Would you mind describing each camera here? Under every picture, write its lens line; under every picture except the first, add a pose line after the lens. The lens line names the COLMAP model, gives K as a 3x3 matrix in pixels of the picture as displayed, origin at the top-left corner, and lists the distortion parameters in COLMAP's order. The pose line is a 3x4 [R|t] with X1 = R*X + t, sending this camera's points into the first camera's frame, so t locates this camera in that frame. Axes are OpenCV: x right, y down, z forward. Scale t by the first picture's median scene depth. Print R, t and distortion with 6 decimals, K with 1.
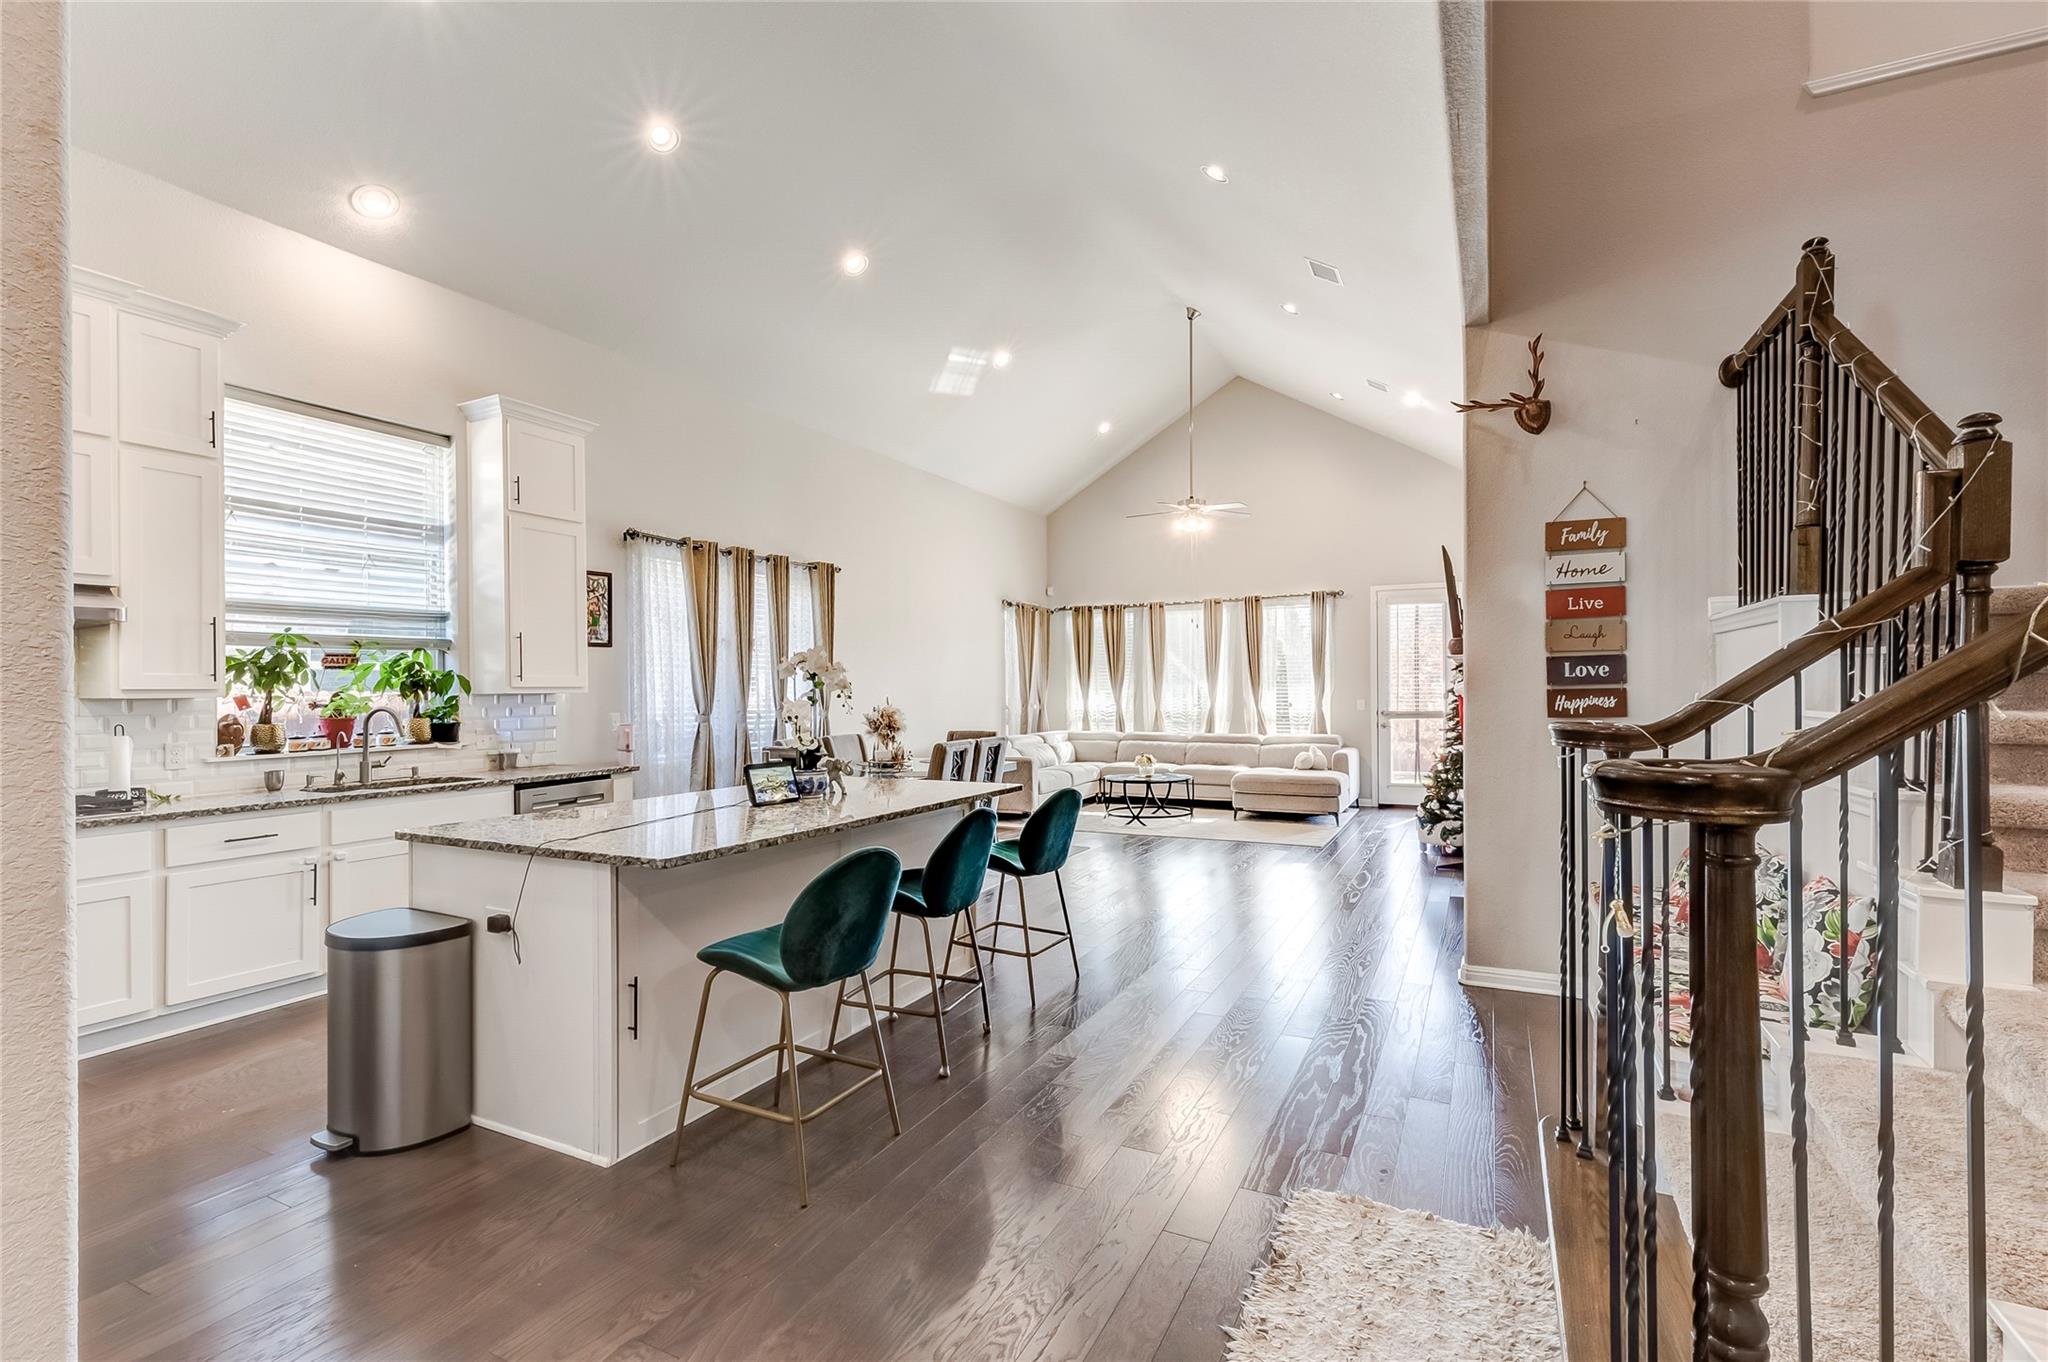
lens RADIAL K [[930.2, 0, 1023.7], [0, 930.2, 686.8], [0, 0, 1]] dist [0.004064, -0.000036]
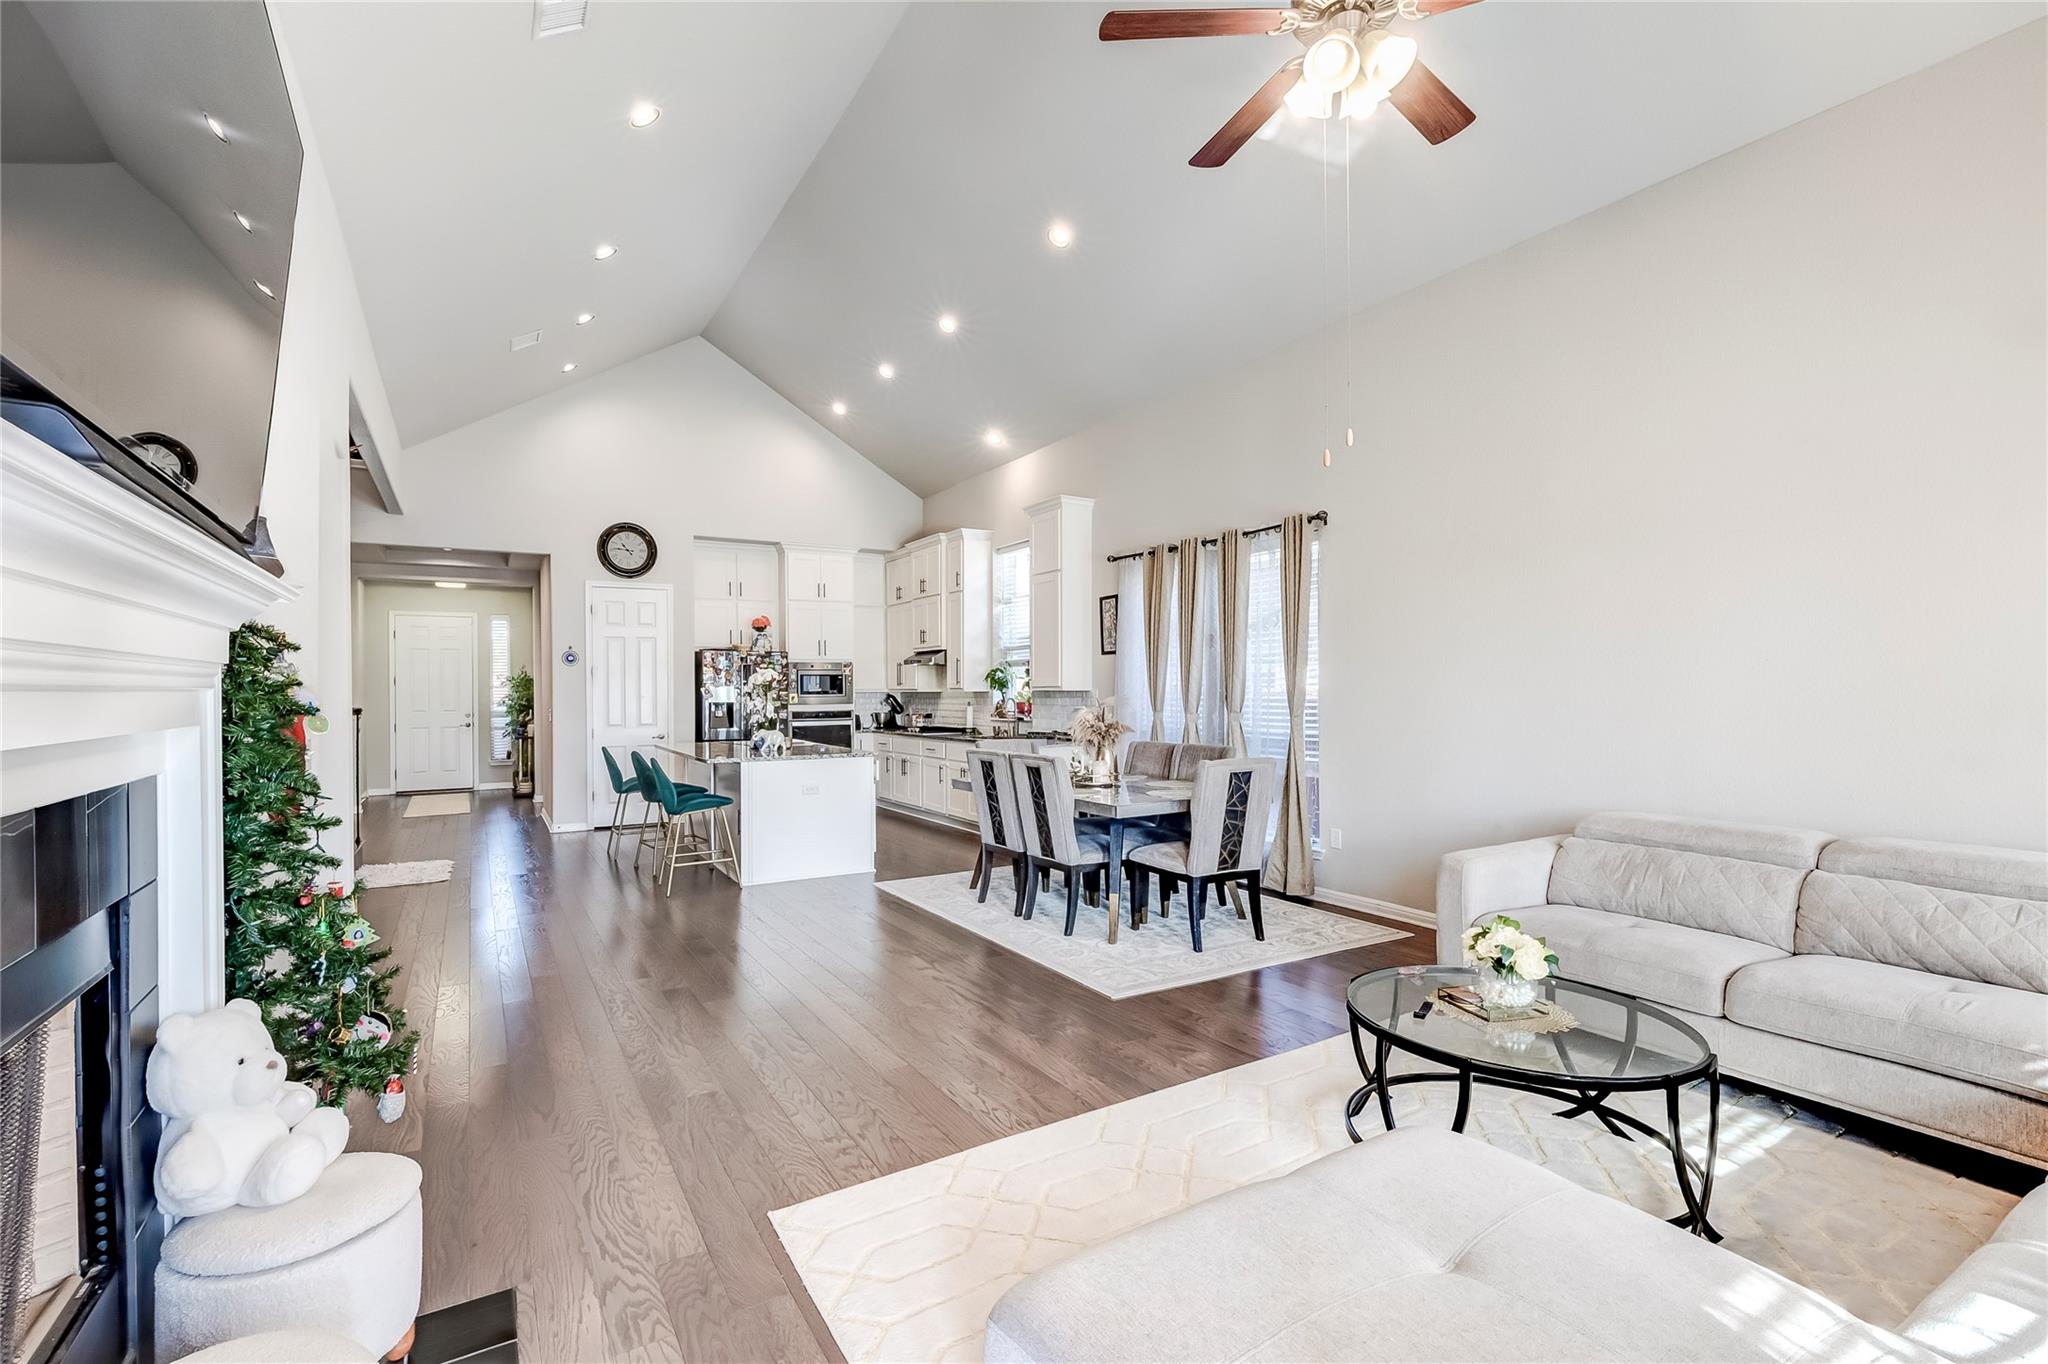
lens RADIAL K [[930.2, 0, 1001.6], [0, 930.2, 684.0], [0, 0, 1]] dist [0.004064, -0.000036]
pose [[-0.555108, 0.005083, -0.831763, 0.819913], [0.011462, 0.999933, -0.001539, -0.002420], [0.831699, -0.010388, -0.555129, 1.886138]]
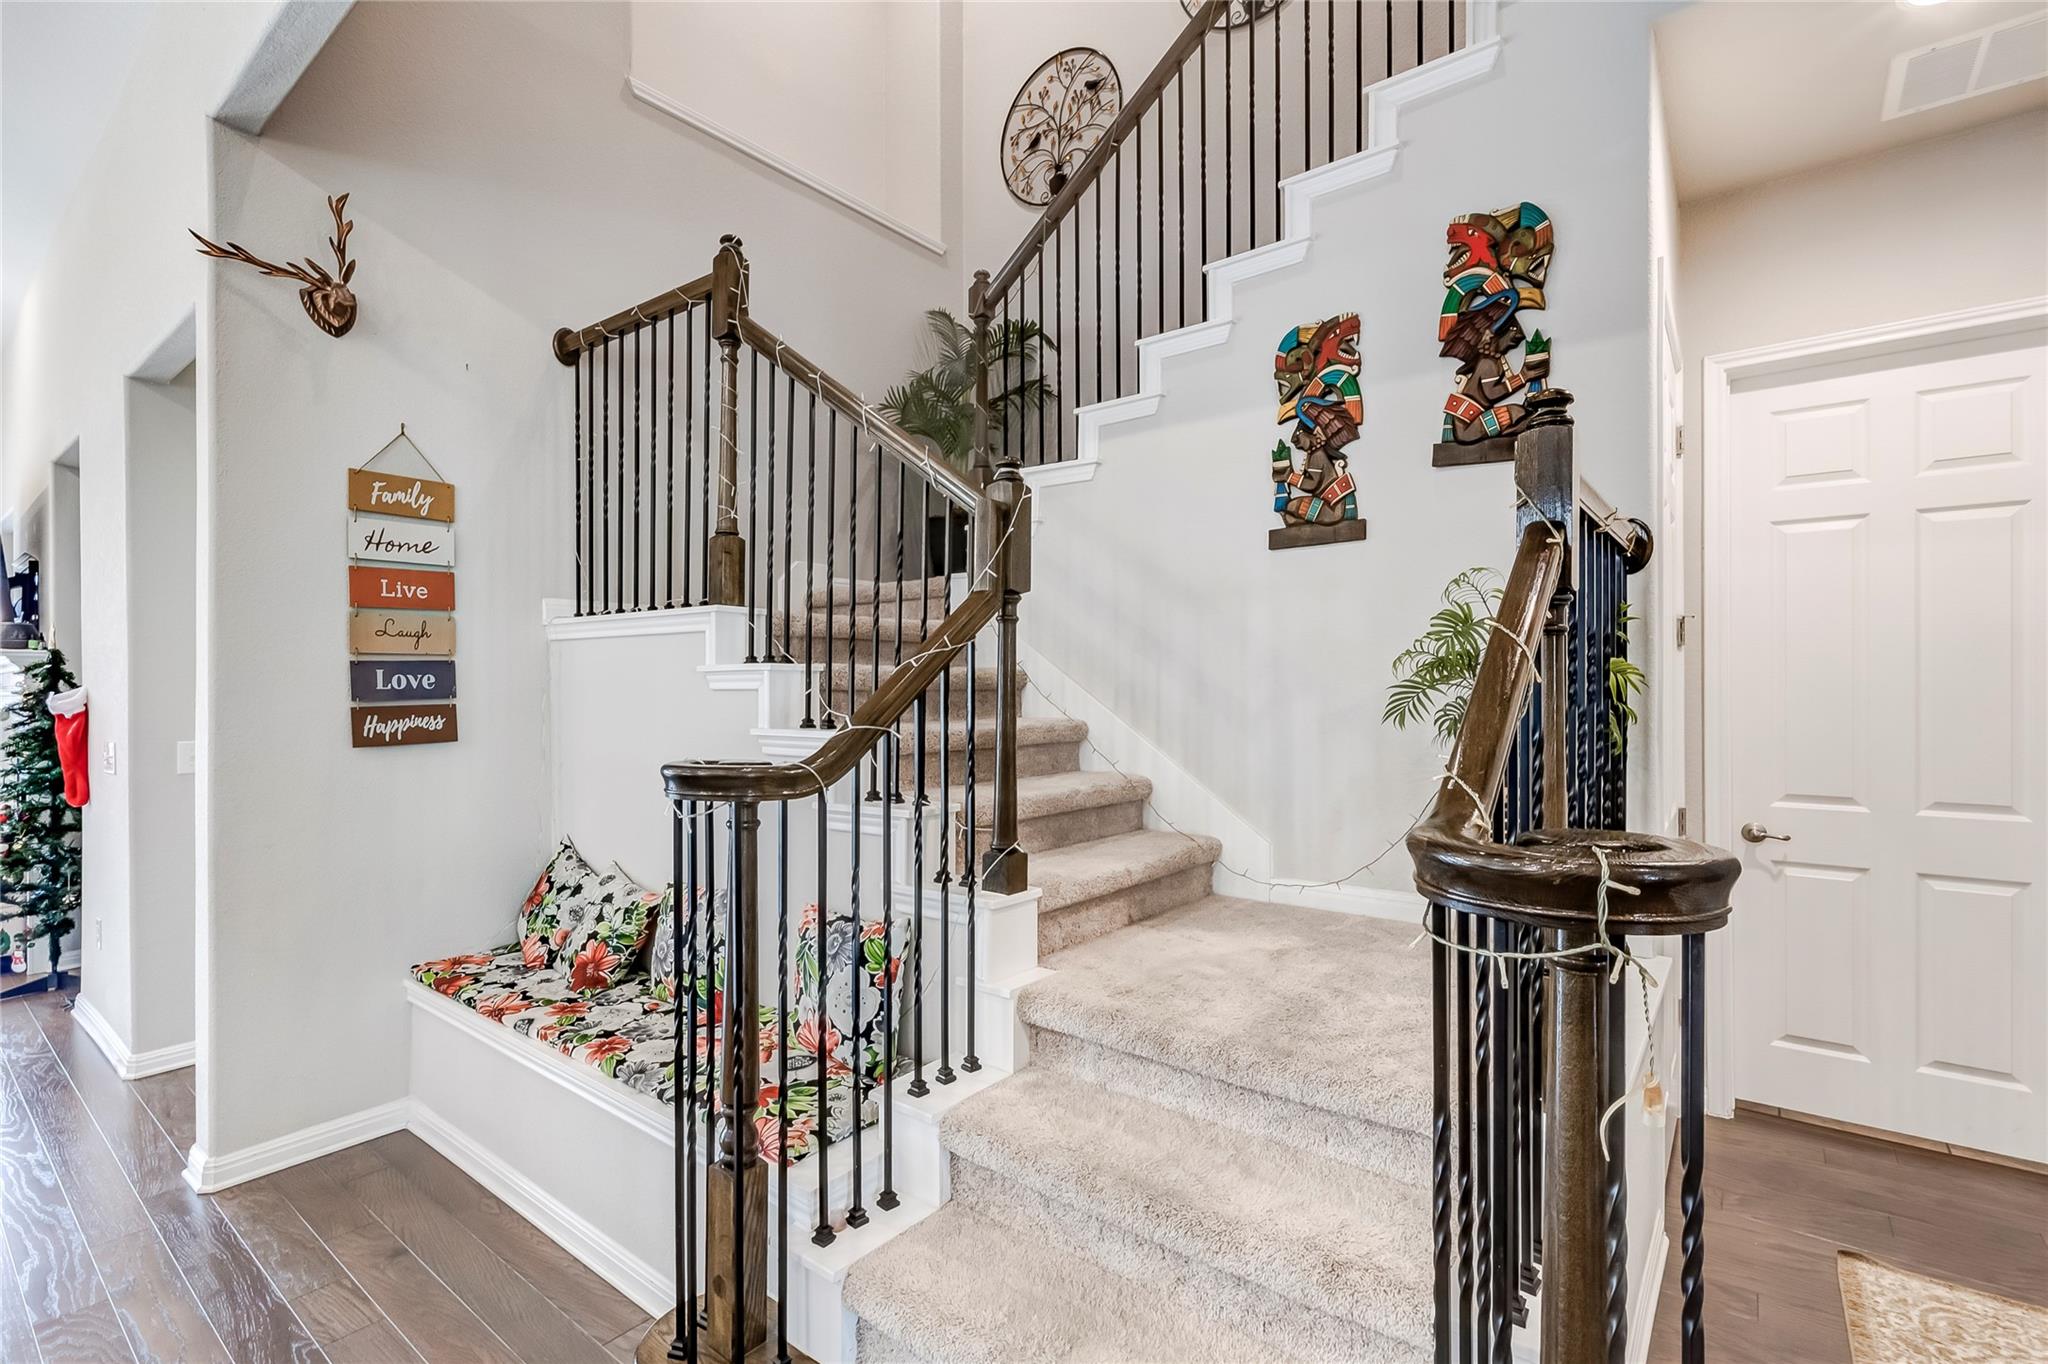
lens RADIAL K [[930.2, 0, 1031.4], [0, 930.2, 681.3], [0, 0, 1]] dist [0.004064, -0.000036]
pose [[0.199609, 0.007839, 0.979844, -0.015061], [0.003519, 0.999956, -0.008717, -0.007084], [-0.979869, 0.005188, 0.199572, 0.288862]]
